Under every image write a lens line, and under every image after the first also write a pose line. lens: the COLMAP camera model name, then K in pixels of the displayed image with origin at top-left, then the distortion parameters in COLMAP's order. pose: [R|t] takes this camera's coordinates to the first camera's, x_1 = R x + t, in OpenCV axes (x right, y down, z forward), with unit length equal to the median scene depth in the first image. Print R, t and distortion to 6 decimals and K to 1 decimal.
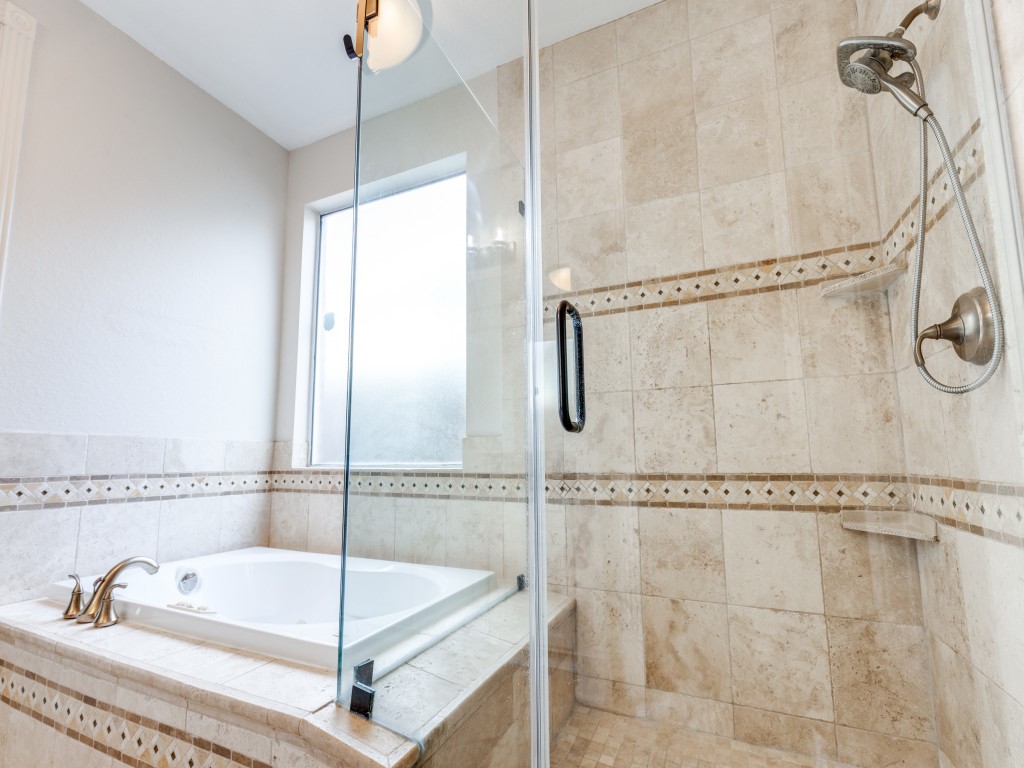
lens RADIAL K [[469.2, 0, 518.4], [0, 469.2, 392.8], [0, 0, 1]] dist [-0.002311, 0.000828]
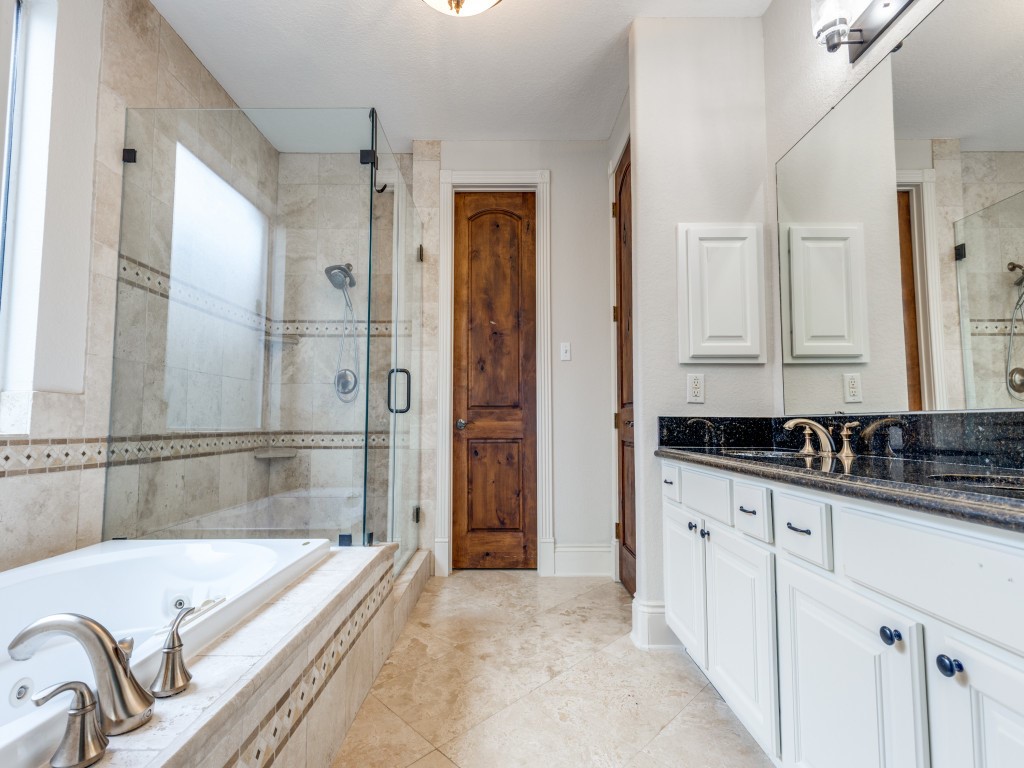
lens RADIAL K [[469.2, 0, 513.0], [0, 469.2, 390.3], [0, 0, 1]] dist [-0.002311, 0.000828]
pose [[-0.434407, 0.072789, 0.897771, -1.301650], [-0.121397, 0.982904, -0.138432, 0.120664], [-0.892498, -0.169123, -0.418144, 0.739531]]
